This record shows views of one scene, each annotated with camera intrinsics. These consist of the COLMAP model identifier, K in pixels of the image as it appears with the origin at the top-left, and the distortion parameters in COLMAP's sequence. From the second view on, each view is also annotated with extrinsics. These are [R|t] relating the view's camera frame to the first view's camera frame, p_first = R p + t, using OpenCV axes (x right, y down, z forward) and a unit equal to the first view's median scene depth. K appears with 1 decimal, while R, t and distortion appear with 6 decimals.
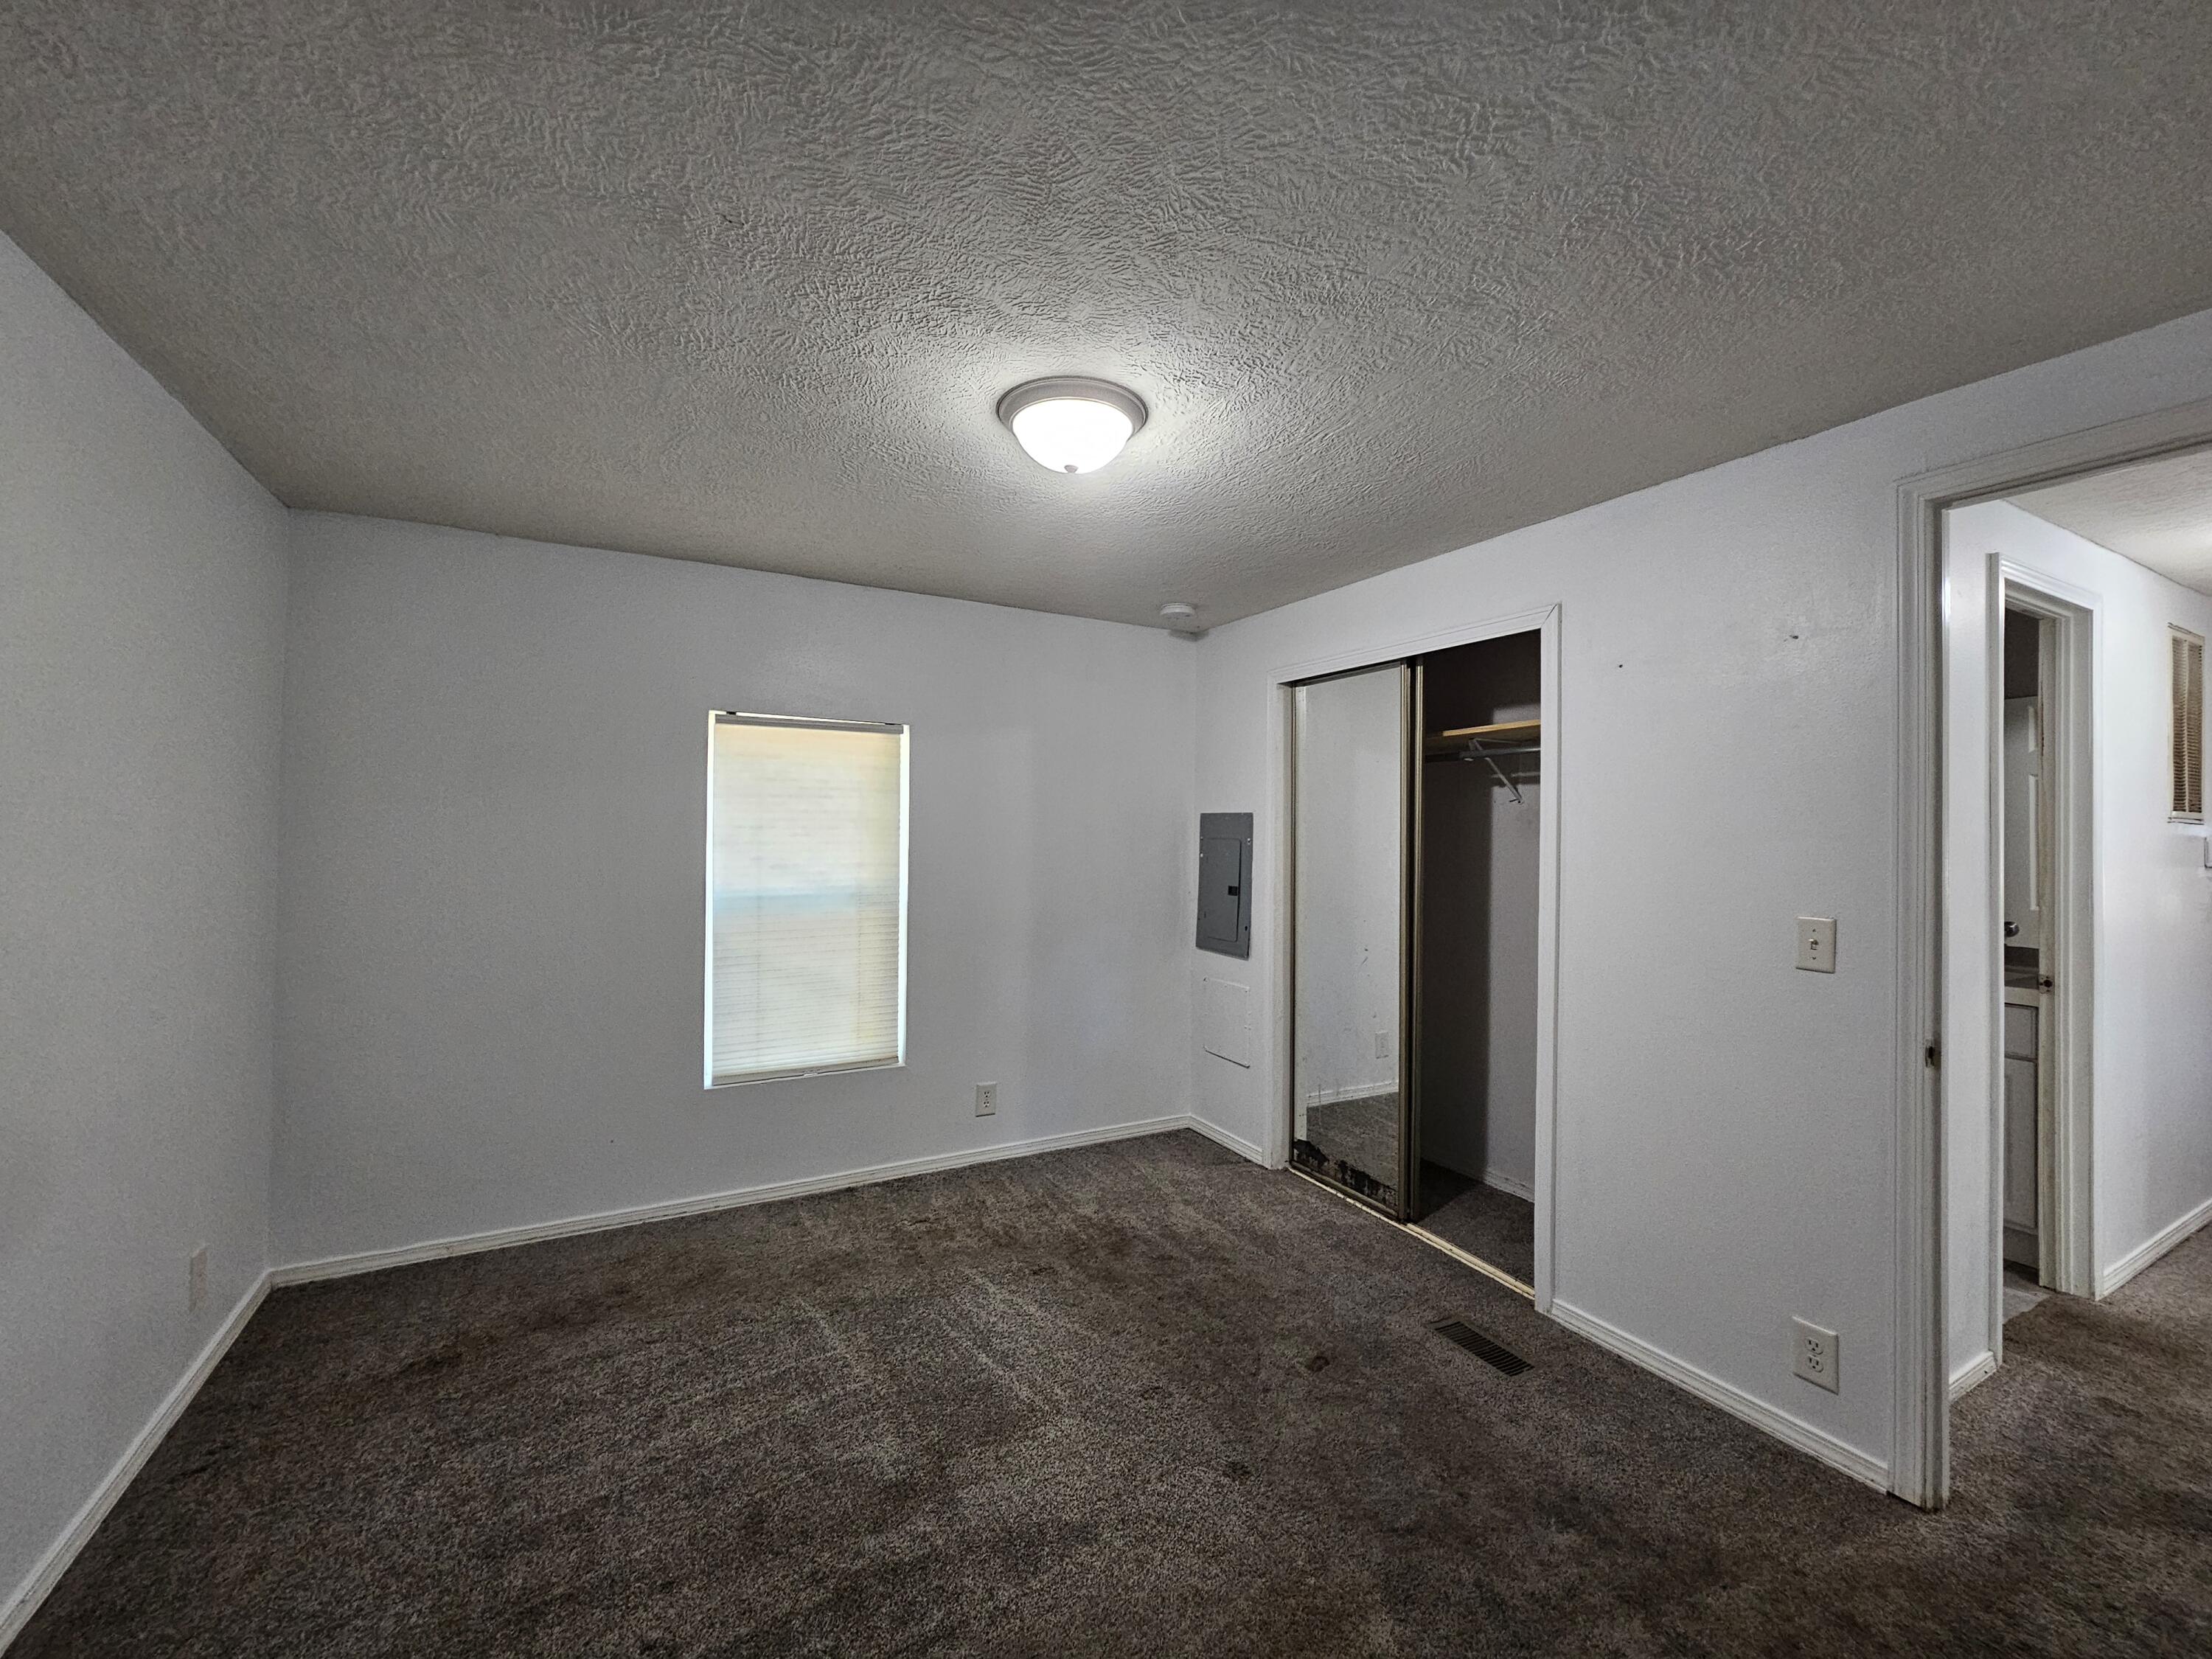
lens RADIAL K [[912.4, 0, 1102.3], [0, 912.4, 826.5], [0, 0, 1]] dist [-0.001640, 0.002493]
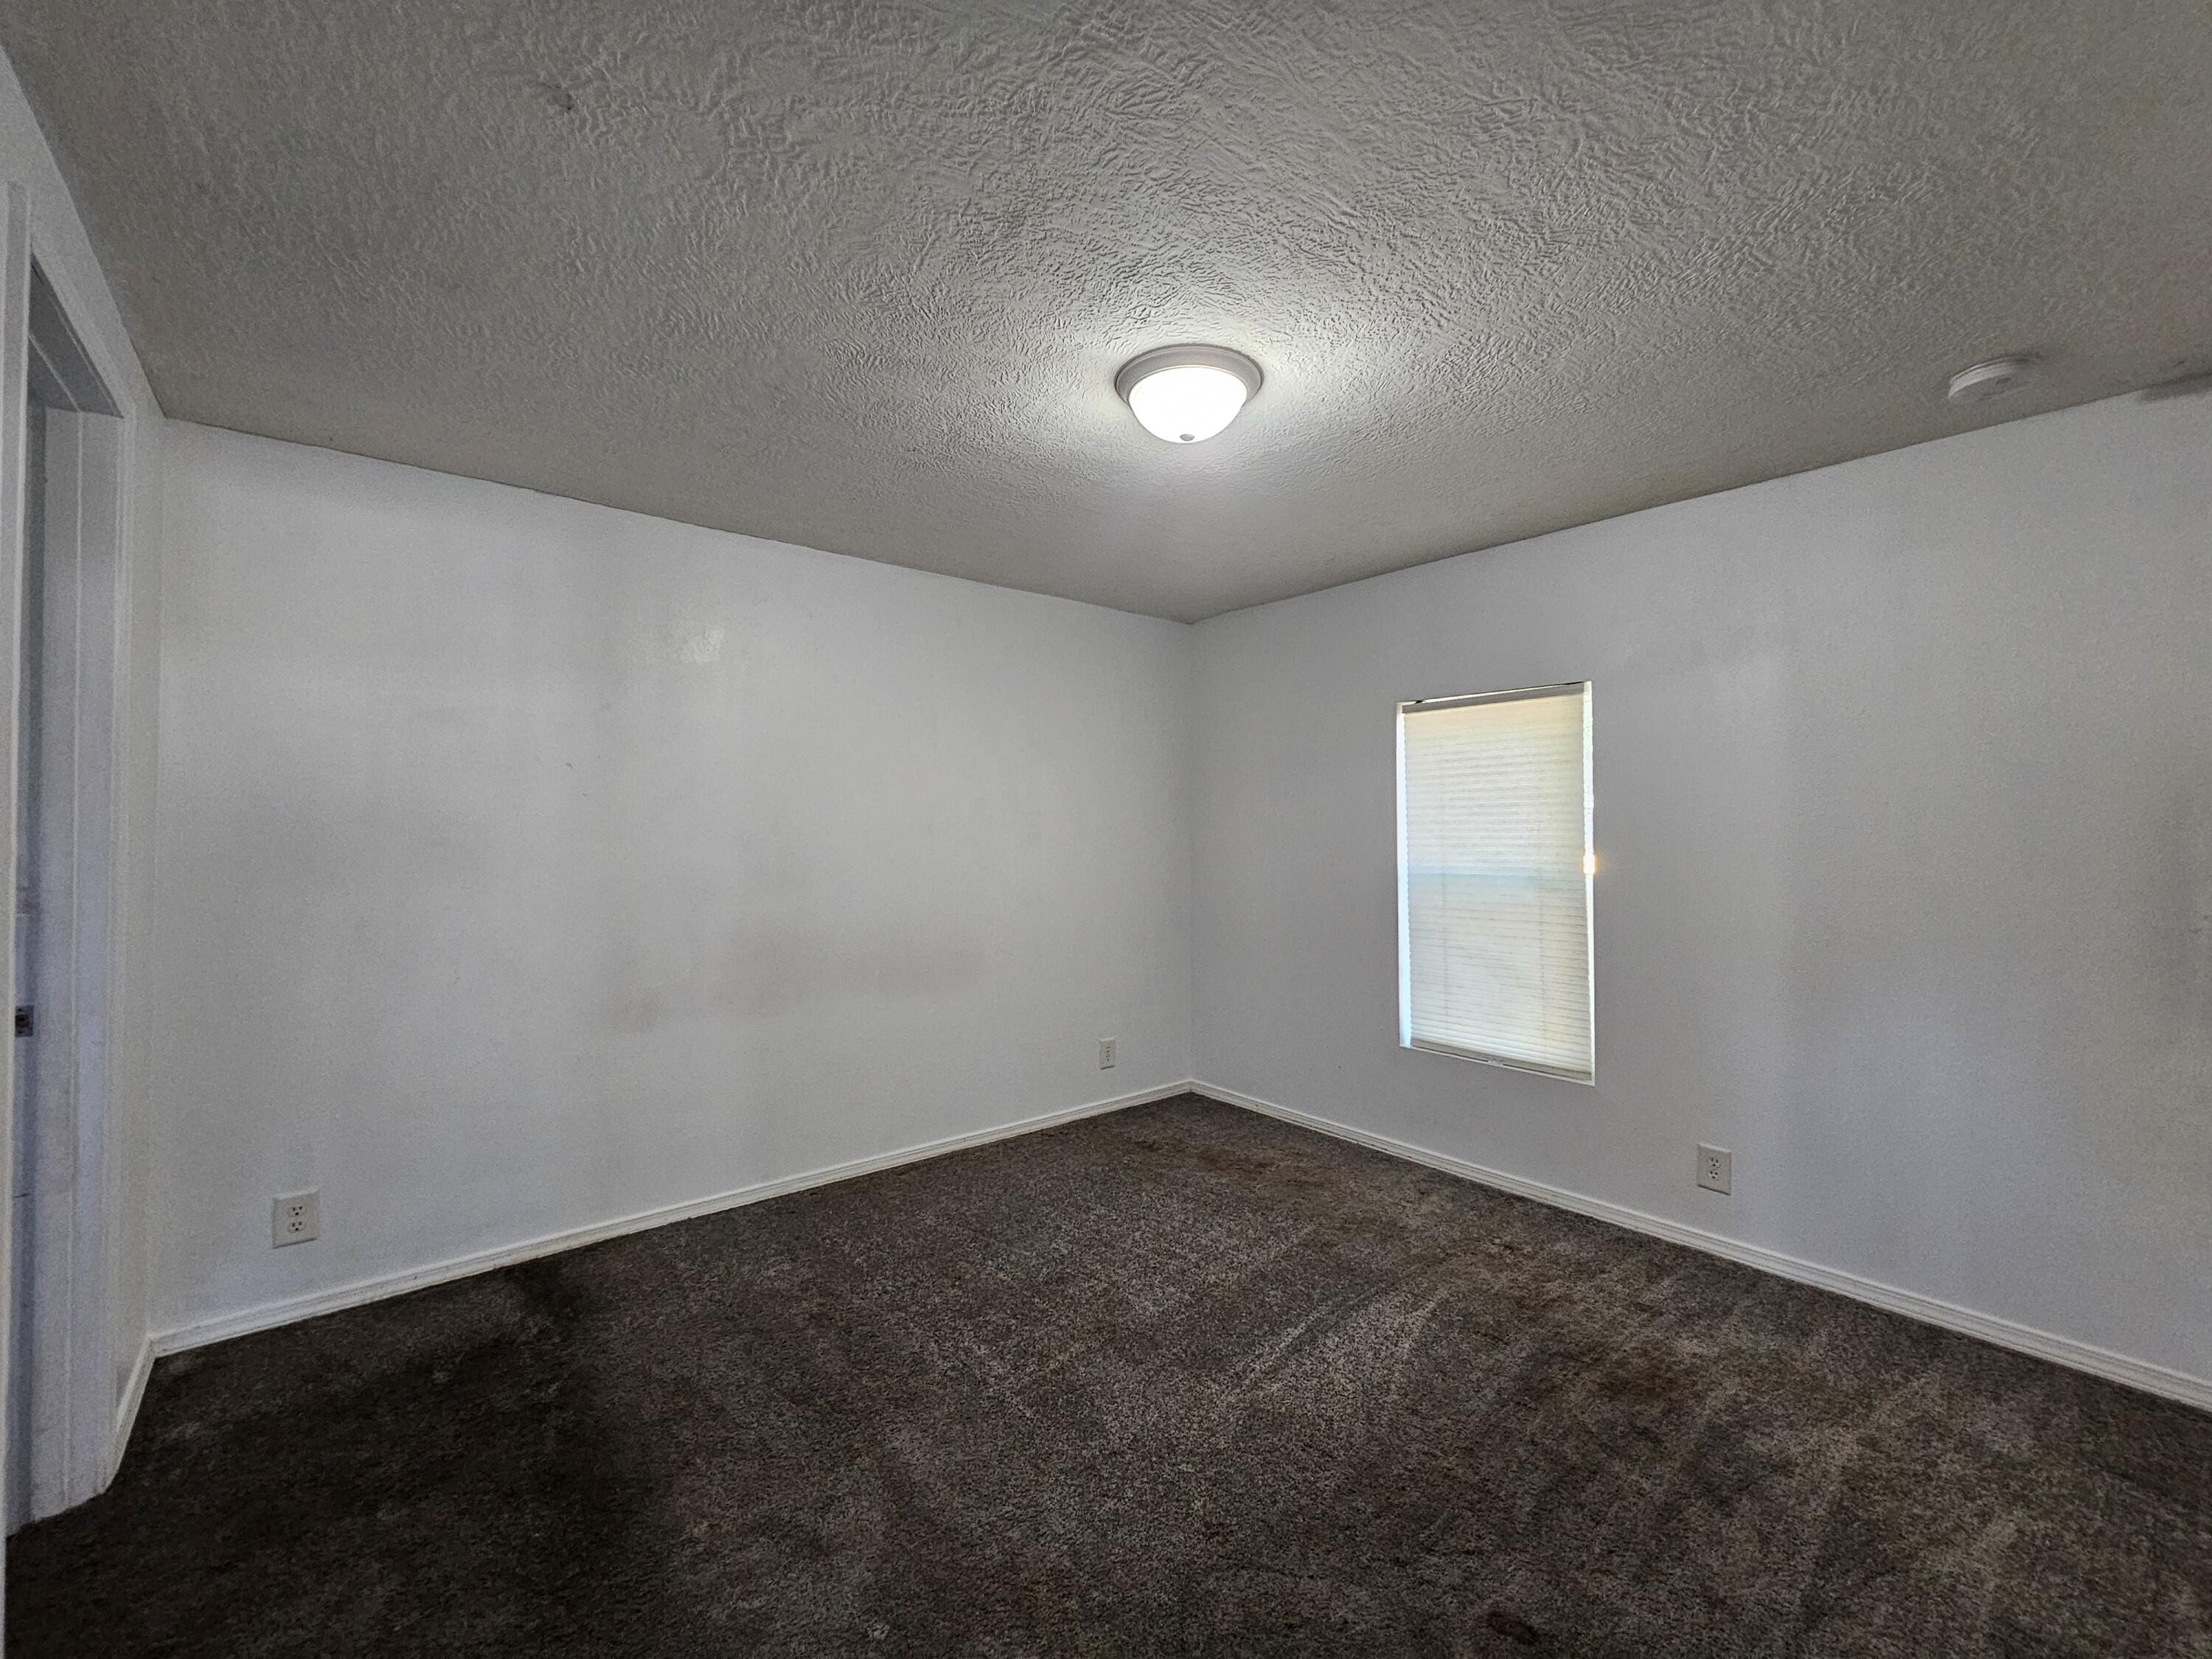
lens RADIAL K [[912.4, 0, 1111.0], [0, 912.4, 826.2], [0, 0, 1]] dist [-0.001640, 0.002493]
pose [[0.192201, -0.013815, -0.981258, 0.566875], [0.006202, 0.999898, -0.012863, 0.033354], [0.981336, -0.003614, 0.192267, 0.431768]]
